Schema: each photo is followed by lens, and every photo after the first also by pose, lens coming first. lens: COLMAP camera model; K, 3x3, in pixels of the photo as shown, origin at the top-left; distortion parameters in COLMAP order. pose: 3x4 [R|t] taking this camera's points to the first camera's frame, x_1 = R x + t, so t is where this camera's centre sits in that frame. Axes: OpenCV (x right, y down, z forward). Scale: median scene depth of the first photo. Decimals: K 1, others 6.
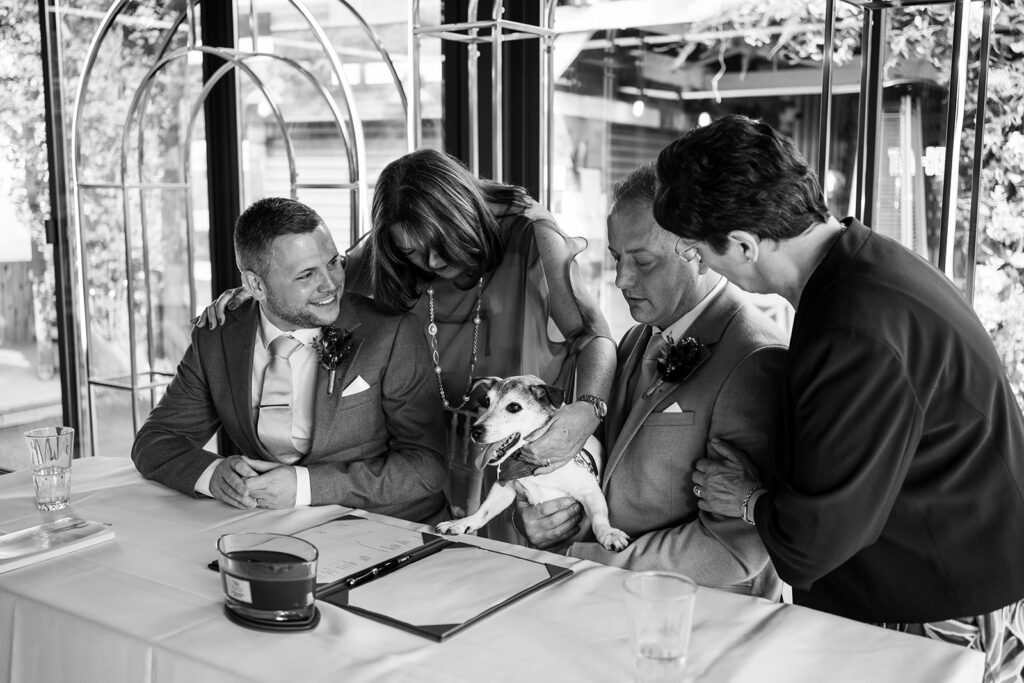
lens RADIAL K [[1059.4, 0, 513.4], [0, 1059.4, 336.7], [0, 0, 1]] dist [0.011115, 0.027319]
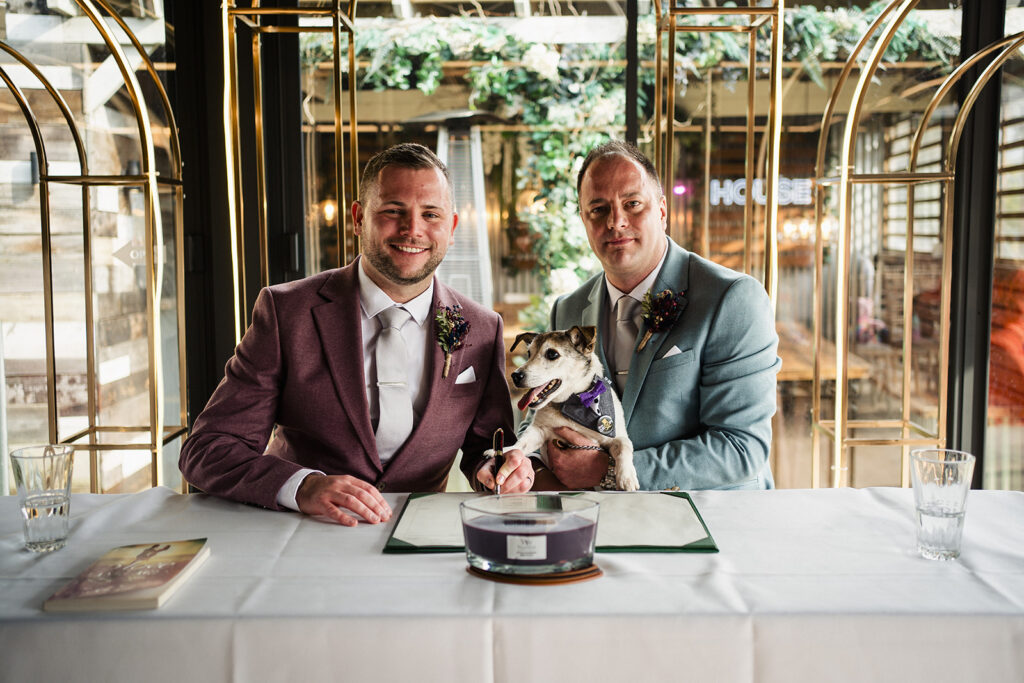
lens RADIAL K [[1059.4, 0, 513.4], [0, 1059.4, 336.7], [0, 0, 1]] dist [0.011115, 0.027319]
pose [[0.799823, -0.068323, 0.596334, -0.315222], [0.099099, 0.994898, -0.018927, 0.025499], [-0.591998, 0.074234, 0.802513, 0.088955]]
